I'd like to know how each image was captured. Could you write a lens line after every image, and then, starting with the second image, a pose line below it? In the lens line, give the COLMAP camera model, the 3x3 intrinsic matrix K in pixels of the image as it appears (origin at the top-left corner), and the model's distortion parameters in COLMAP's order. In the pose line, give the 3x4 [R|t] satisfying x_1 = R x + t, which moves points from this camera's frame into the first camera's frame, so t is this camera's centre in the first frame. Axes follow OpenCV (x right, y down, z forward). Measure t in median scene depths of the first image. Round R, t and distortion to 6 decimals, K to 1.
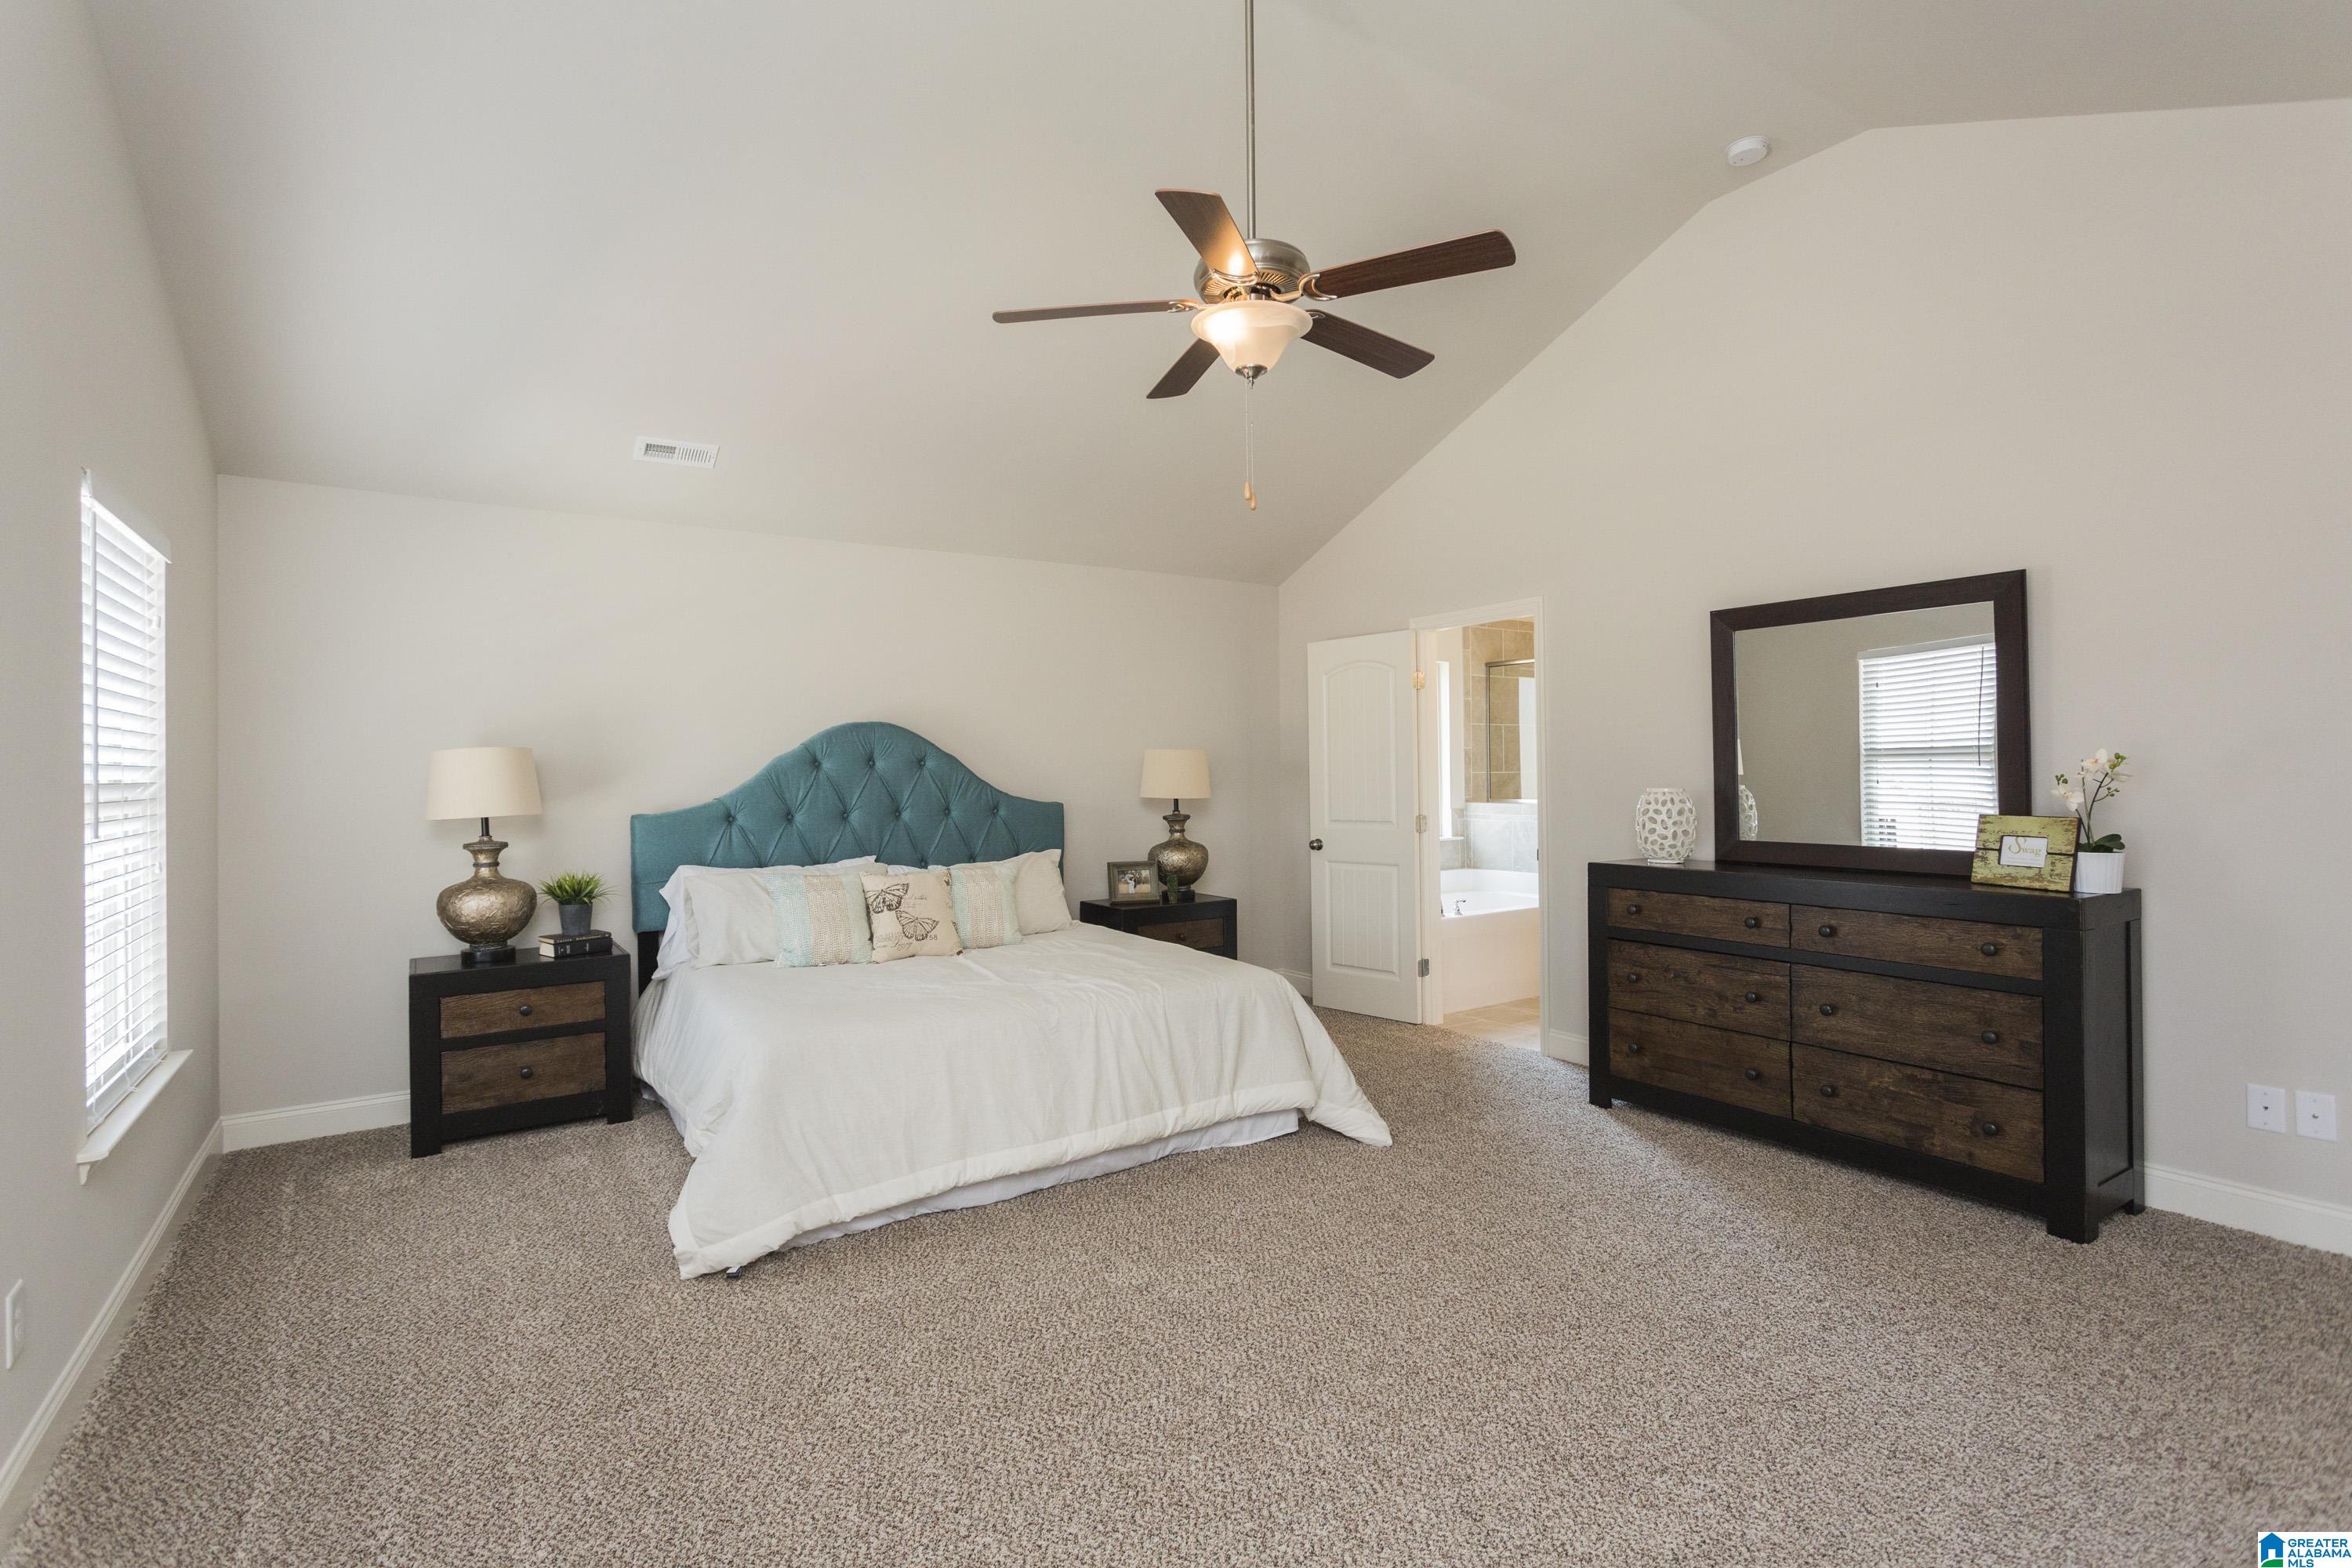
lens RADIAL K [[1111.8, 0, 1162.9], [0, 1111.8, 778.8], [0, 0, 1]] dist [-0.001493, -0.000064]
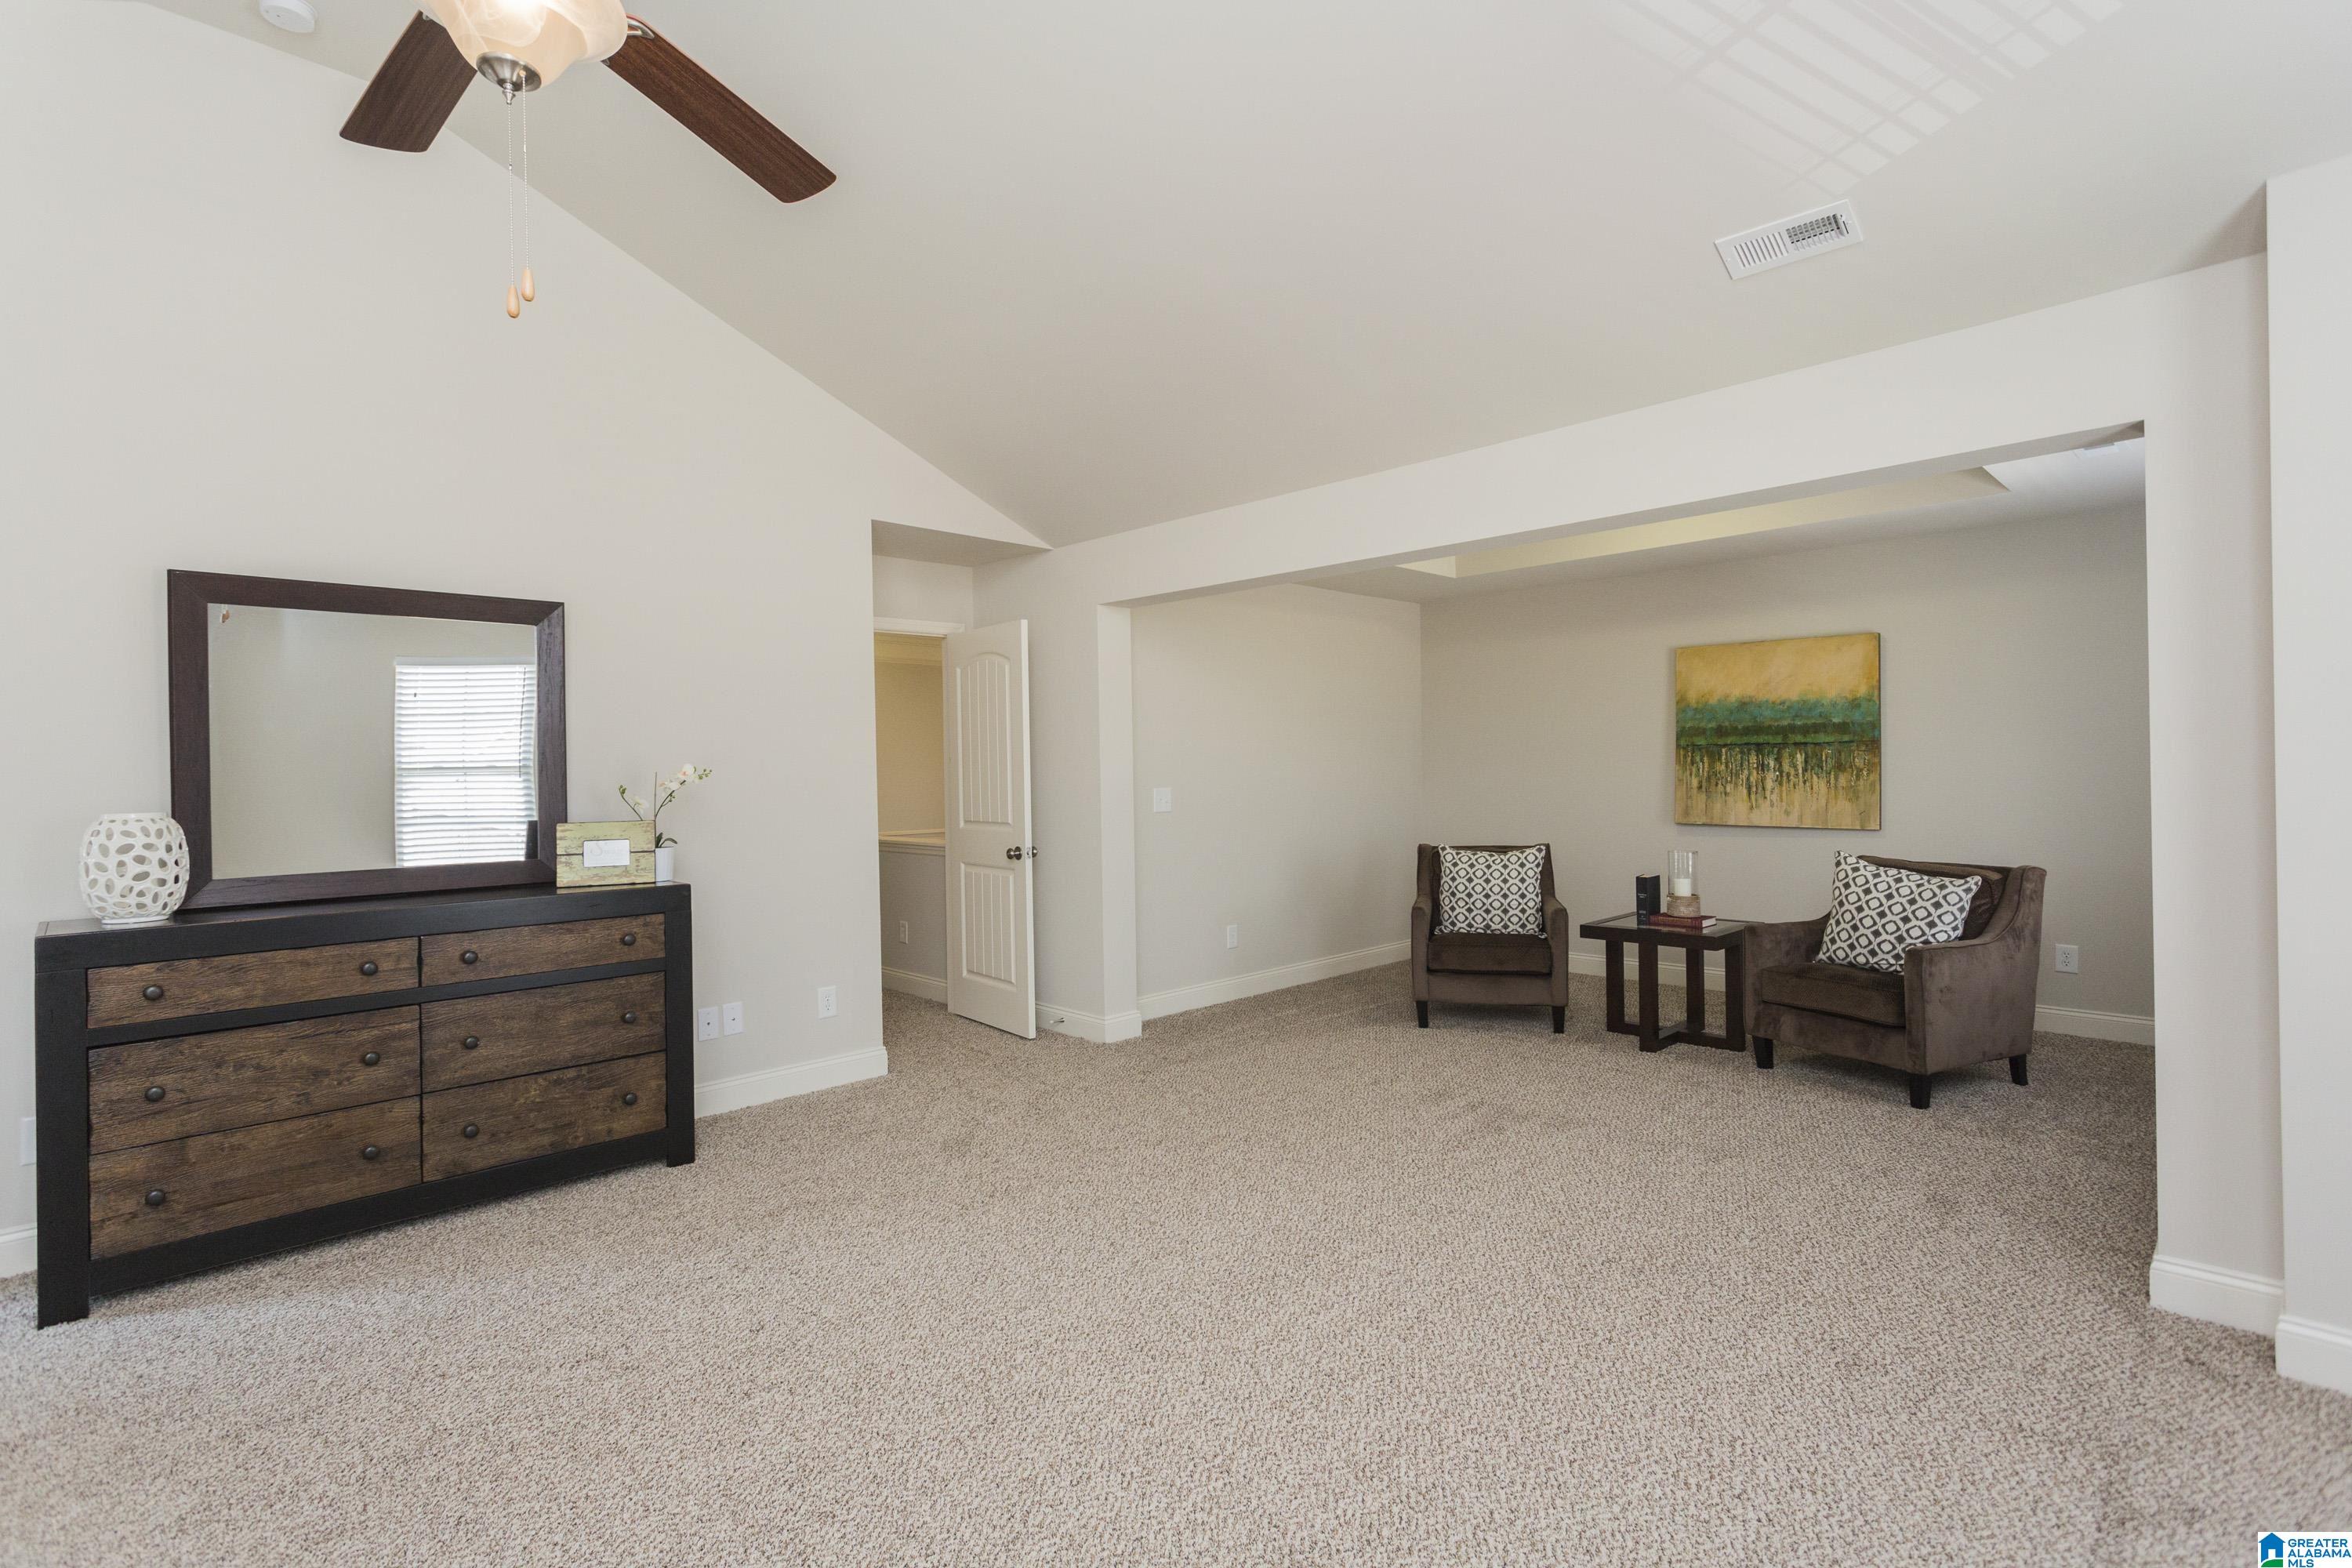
lens RADIAL K [[1111.8, 0, 1163.0], [0, 1111.8, 775.0], [0, 0, 1]] dist [-0.001493, -0.000064]
pose [[-0.203392, 0.009169, 0.979054, -0.424815], [0.023735, 0.999708, -0.004432, 0.003350], [-0.978810, 0.022336, -0.203551, 0.619419]]
